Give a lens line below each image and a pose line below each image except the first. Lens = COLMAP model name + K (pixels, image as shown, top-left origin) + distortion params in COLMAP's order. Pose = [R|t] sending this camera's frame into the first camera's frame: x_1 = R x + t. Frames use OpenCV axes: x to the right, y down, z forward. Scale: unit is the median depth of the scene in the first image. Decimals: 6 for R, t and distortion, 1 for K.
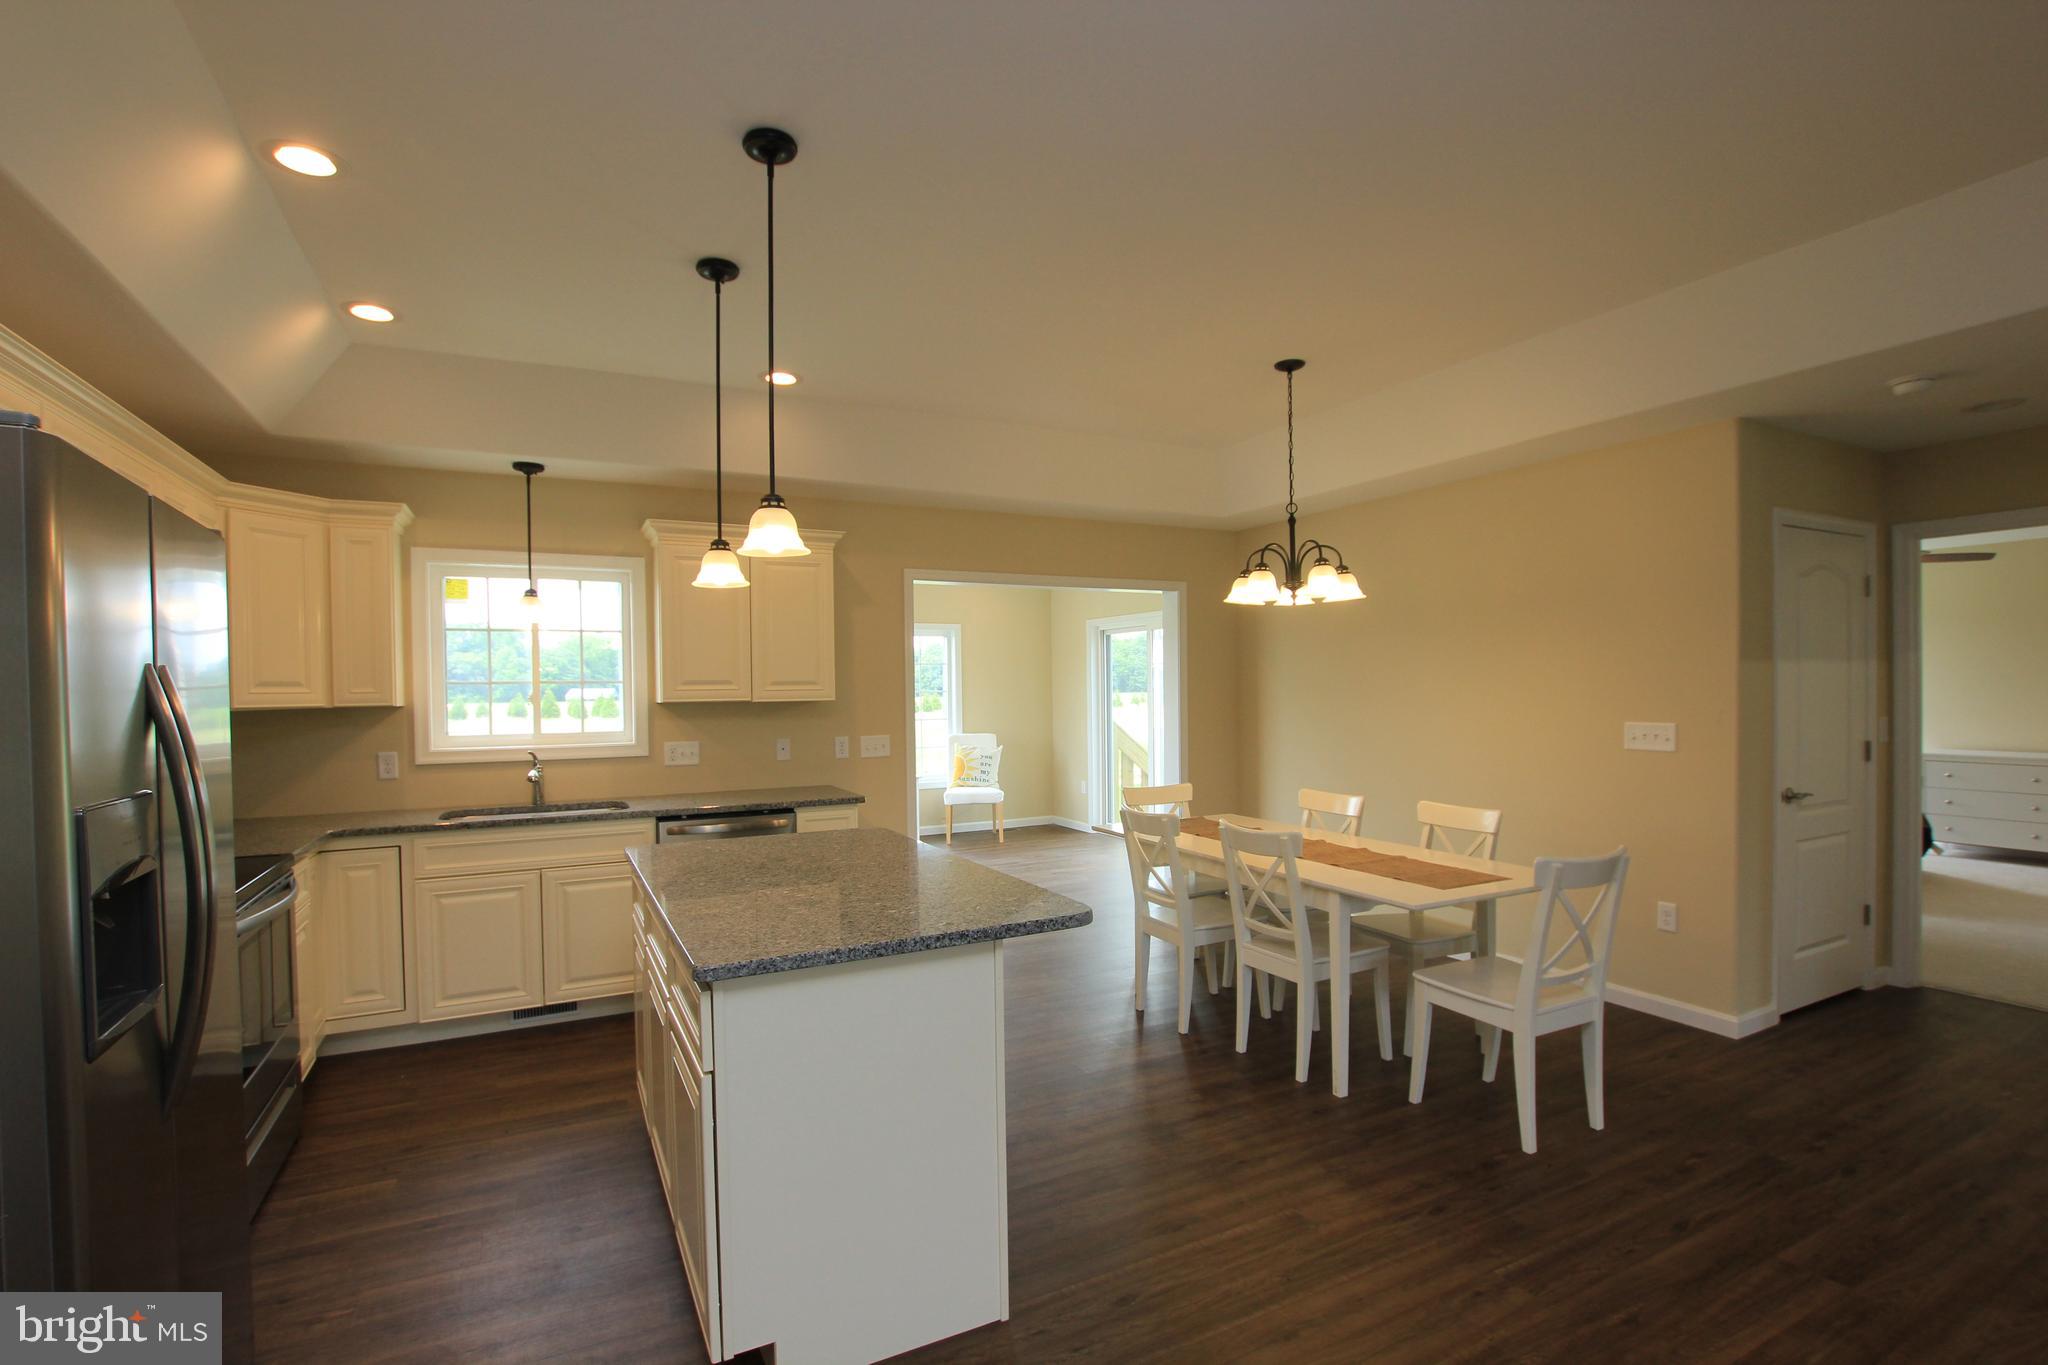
lens RADIAL K [[951.9, 0, 1036.5], [0, 951.9, 703.5], [0, 0, 1]] dist [-0.031027, 0.003502]
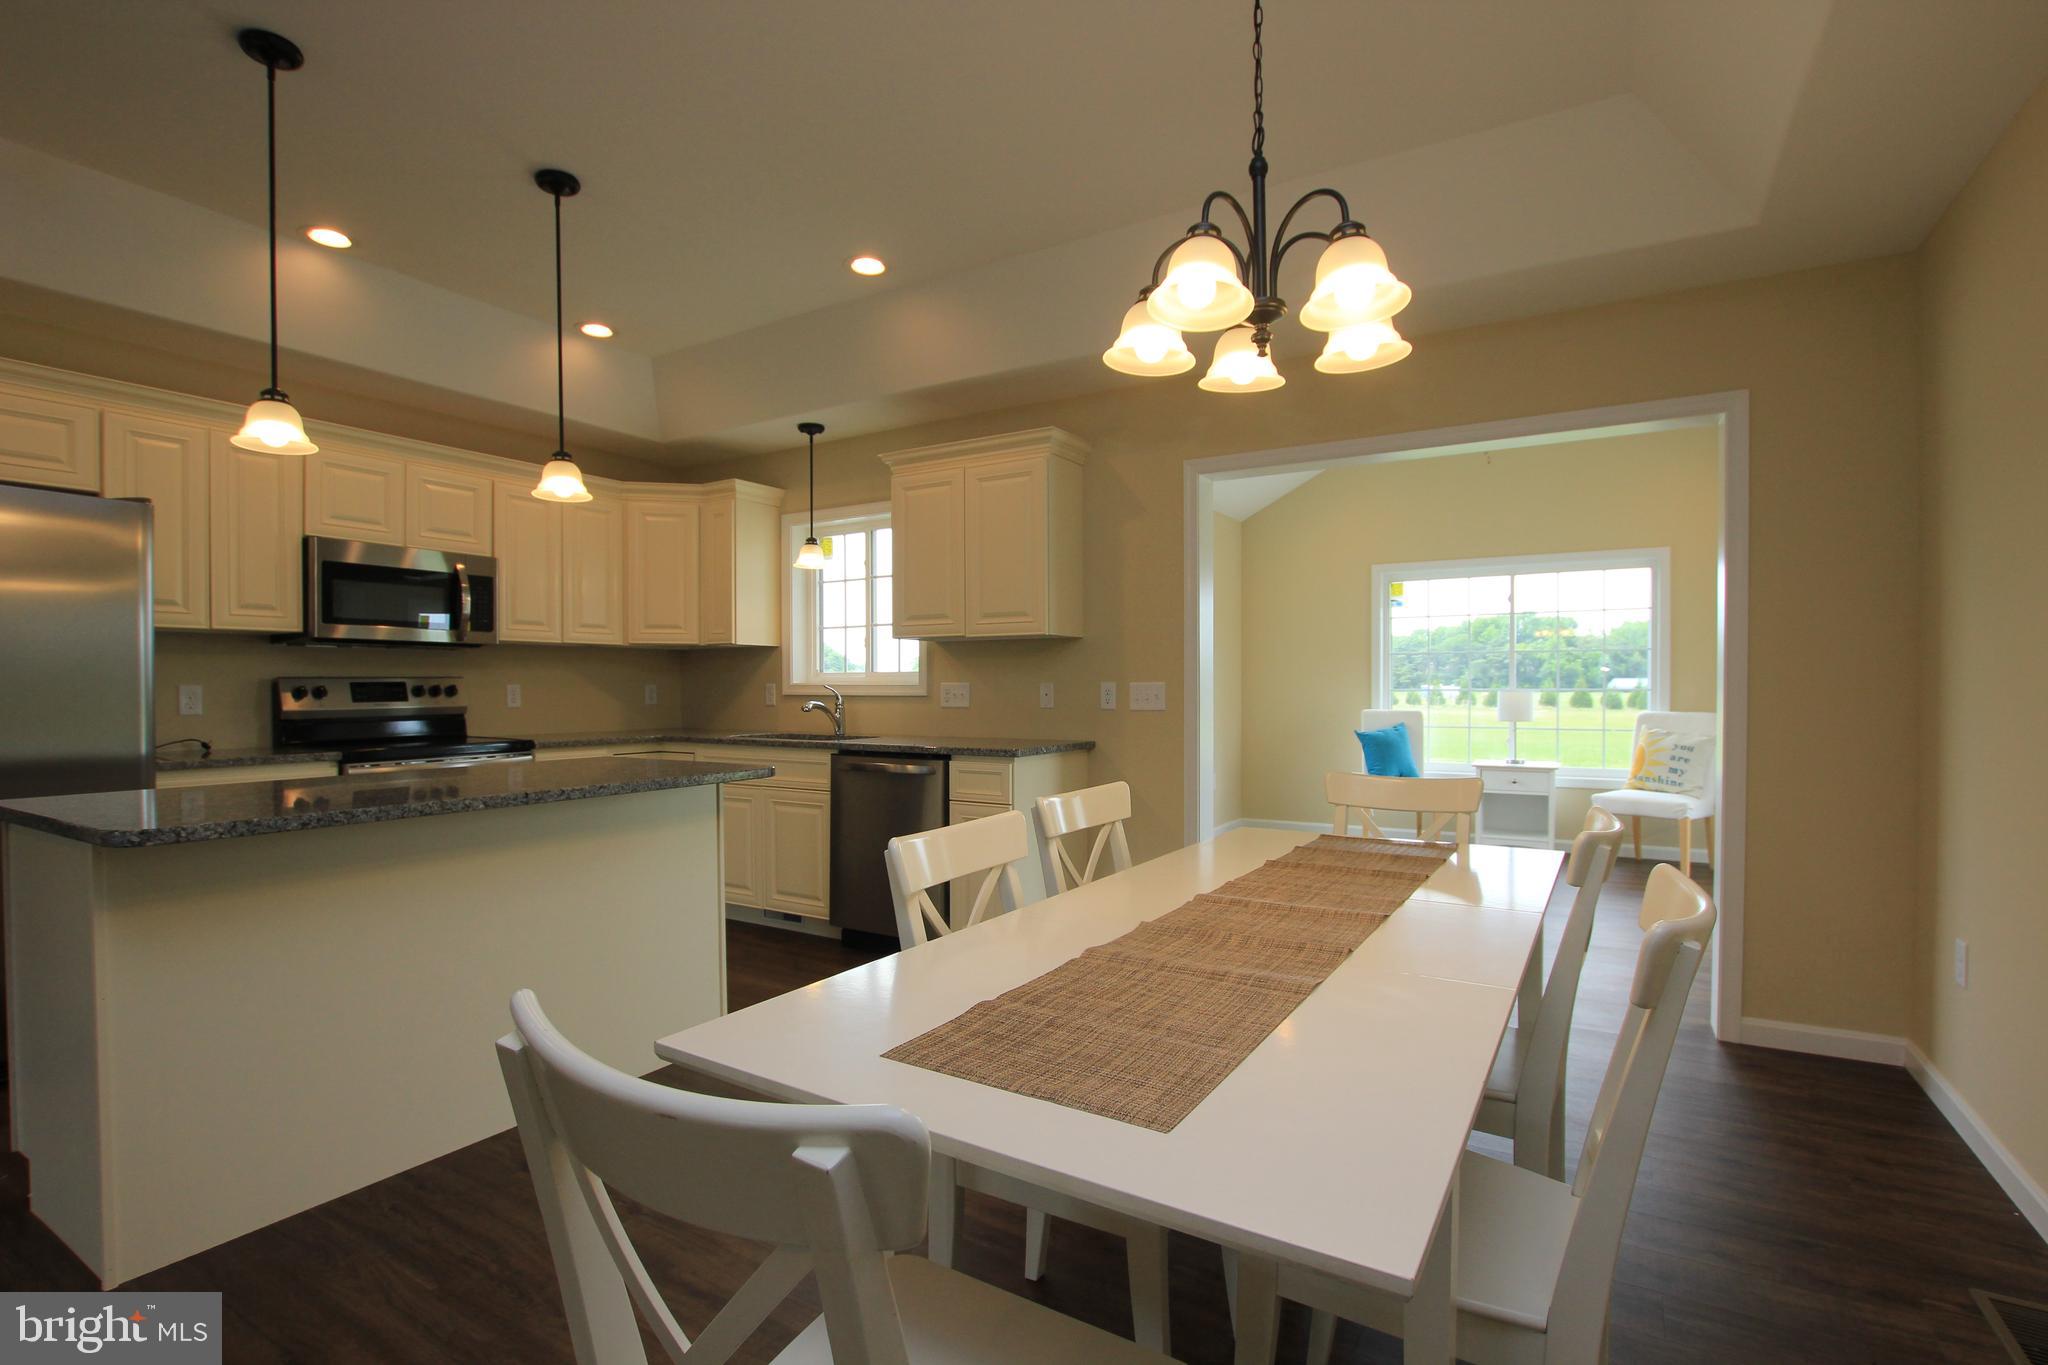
lens RADIAL K [[951.9, 0, 1038.6], [0, 951.9, 691.8], [0, 0, 1]] dist [-0.031027, 0.003502]
pose [[0.522446, 0.015228, -0.852536, 0.500508], [-0.017494, 0.999821, 0.007138, 0.042034], [0.852493, 0.011185, 0.522619, 0.580733]]
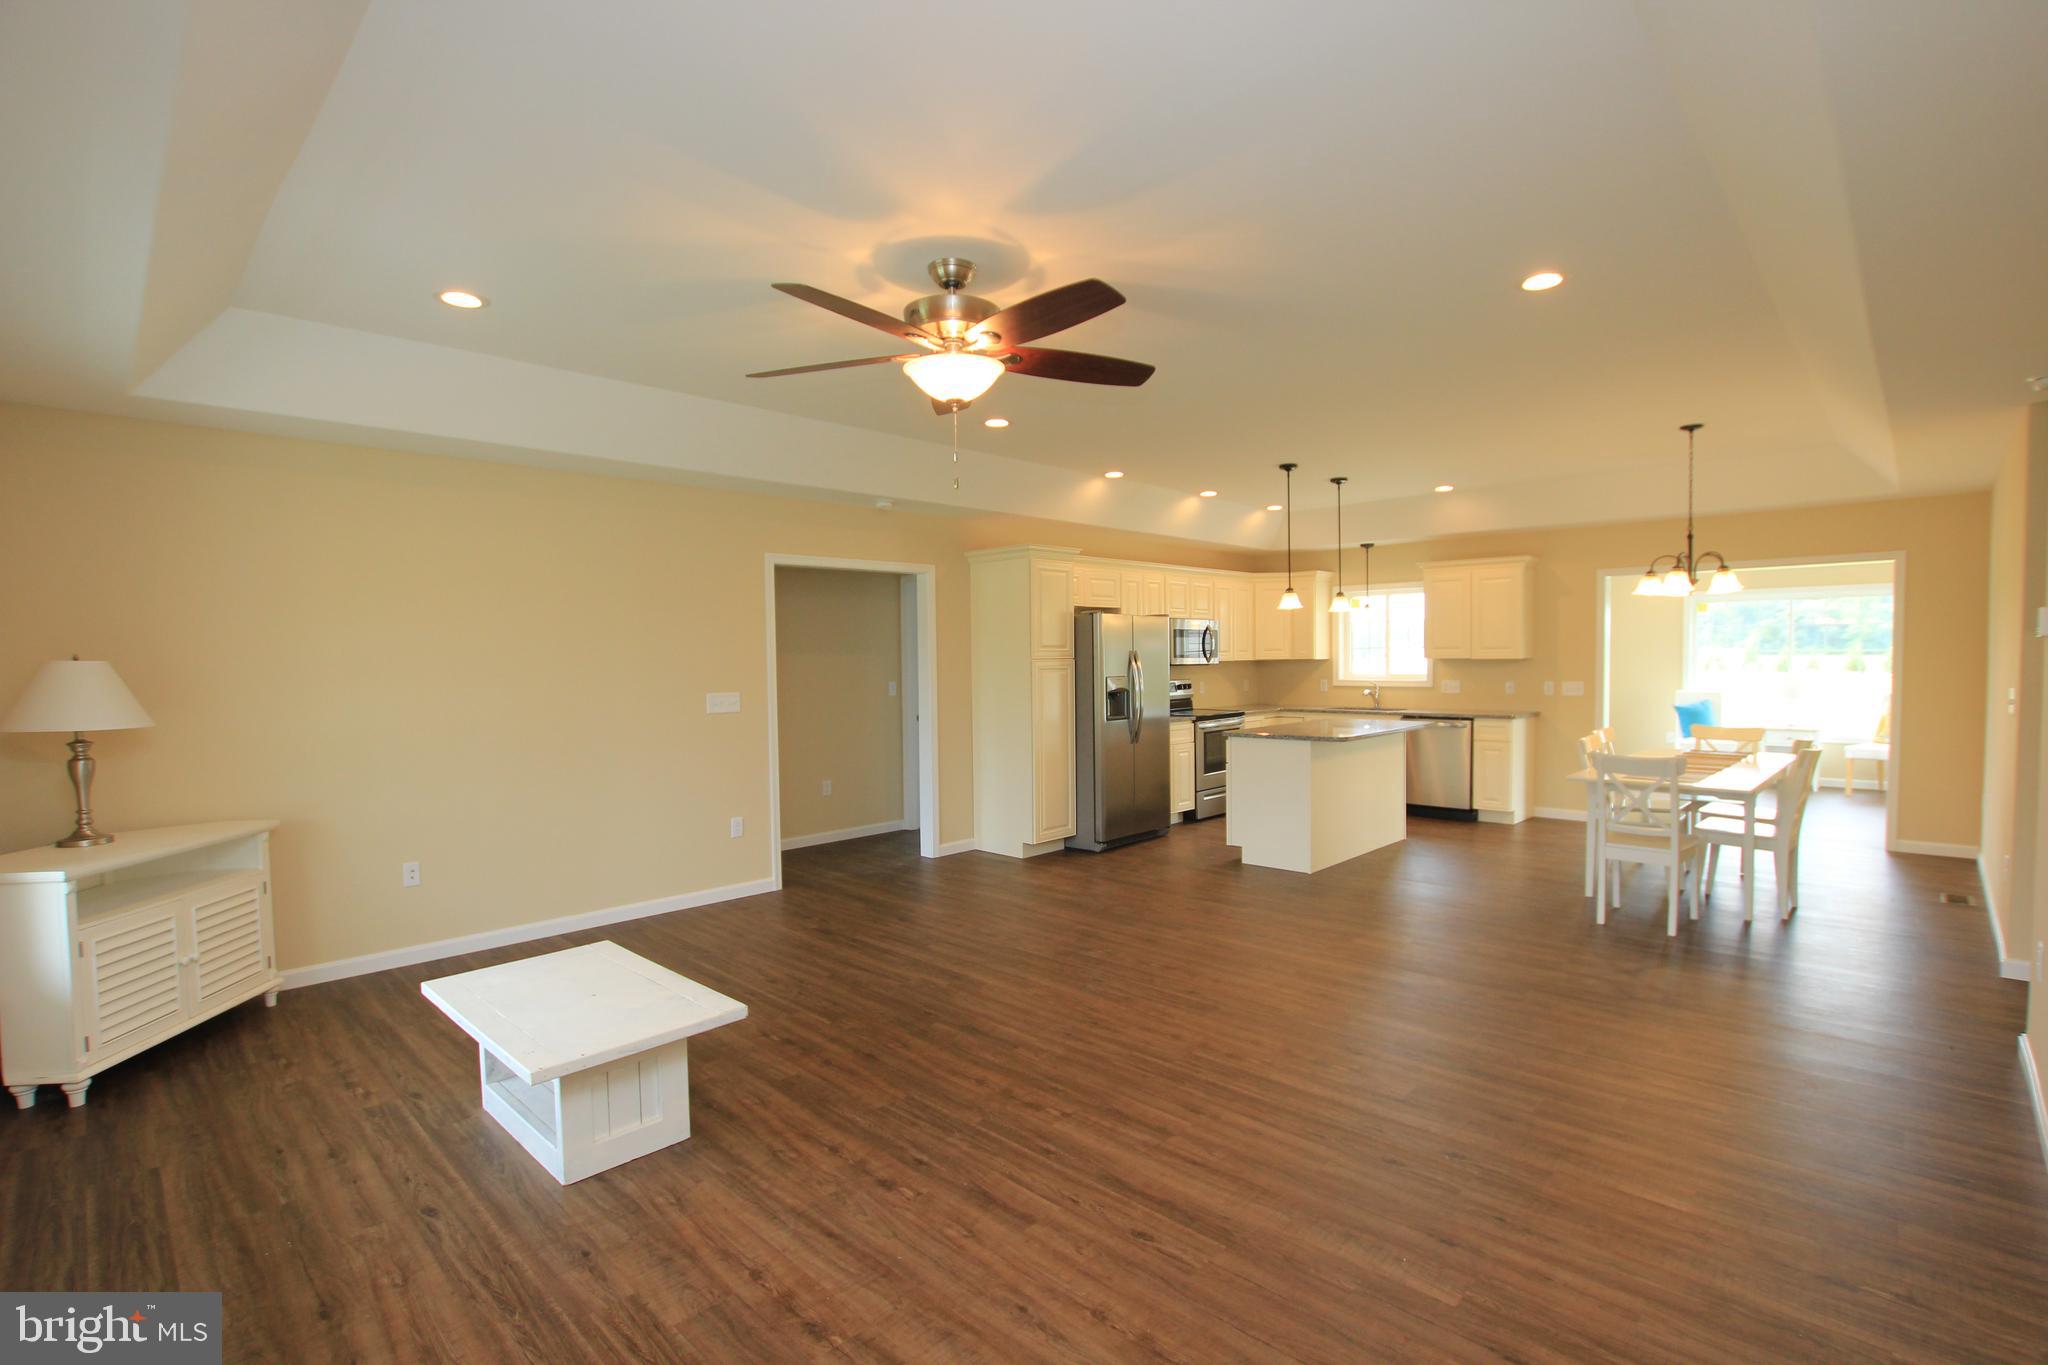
lens RADIAL K [[951.9, 0, 1037.0], [0, 951.9, 698.1], [0, 0, 1]] dist [-0.031027, 0.003502]
pose [[0.317175, 0.049726, -0.947062, 1.105575], [-0.005715, 0.998707, 0.050524, -0.012864], [0.948350, -0.010613, 0.317049, -0.324849]]
